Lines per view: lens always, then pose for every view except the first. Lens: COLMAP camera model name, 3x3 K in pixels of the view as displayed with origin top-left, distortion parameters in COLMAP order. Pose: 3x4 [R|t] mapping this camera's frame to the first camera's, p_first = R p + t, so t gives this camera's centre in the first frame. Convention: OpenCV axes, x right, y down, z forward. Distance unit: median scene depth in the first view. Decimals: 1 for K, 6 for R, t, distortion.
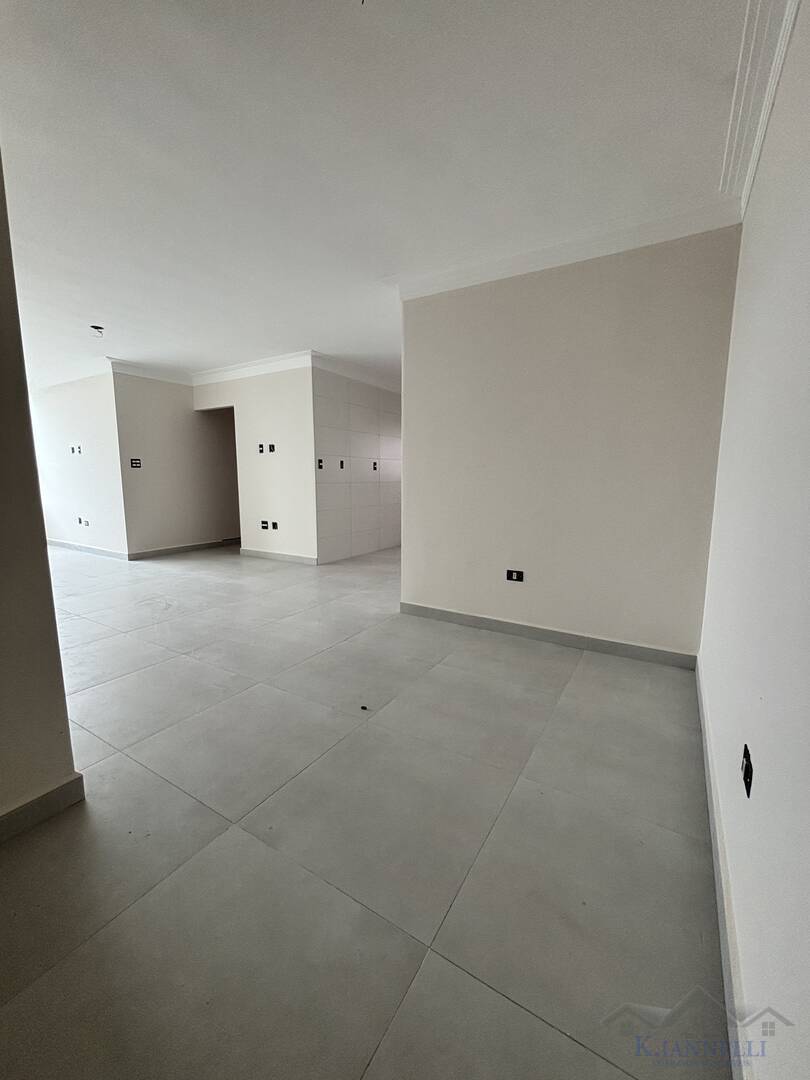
lens RADIAL K [[436.1, 0, 413.2], [0, 436.1, 539.2], [0, 0, 1]] dist [-0.004058, -0.000314]
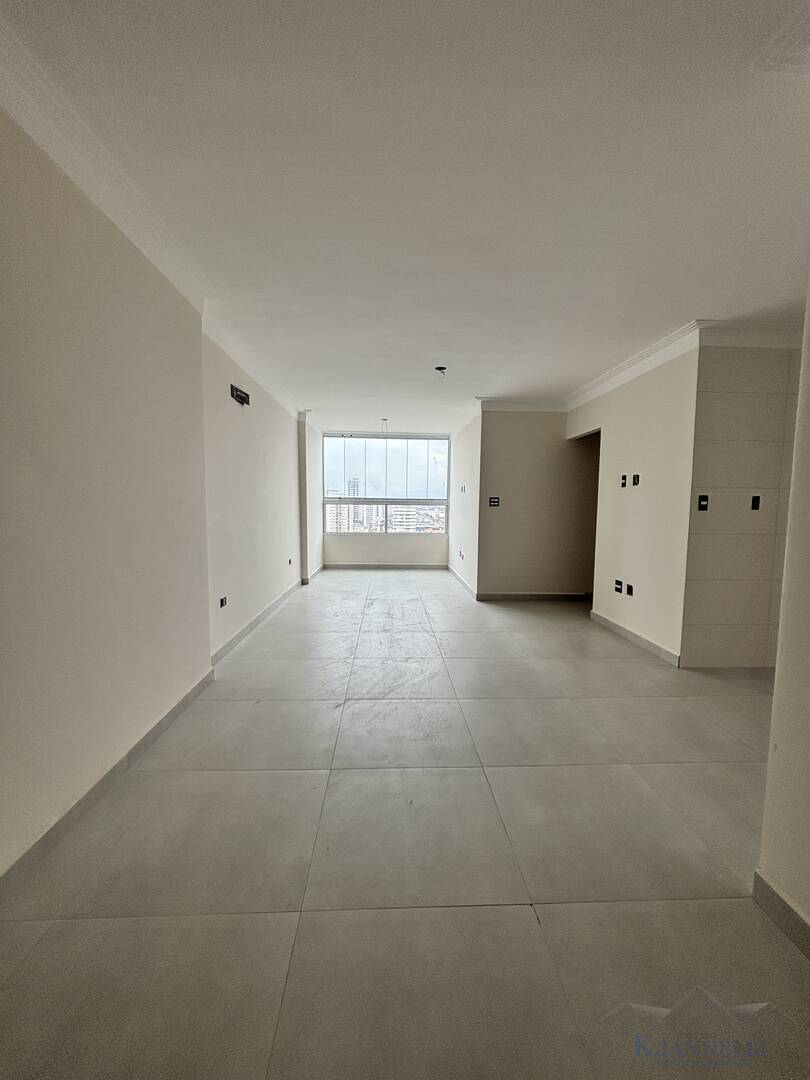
lens RADIAL K [[436.1, 0, 402.7], [0, 436.1, 532.3], [0, 0, 1]] dist [-0.004058, -0.000314]
pose [[0.539721, 0.059567, -0.839734, 0.068800], [-0.134907, 0.990722, -0.016430, -0.065445], [0.830964, 0.122153, 0.542750, 0.329447]]
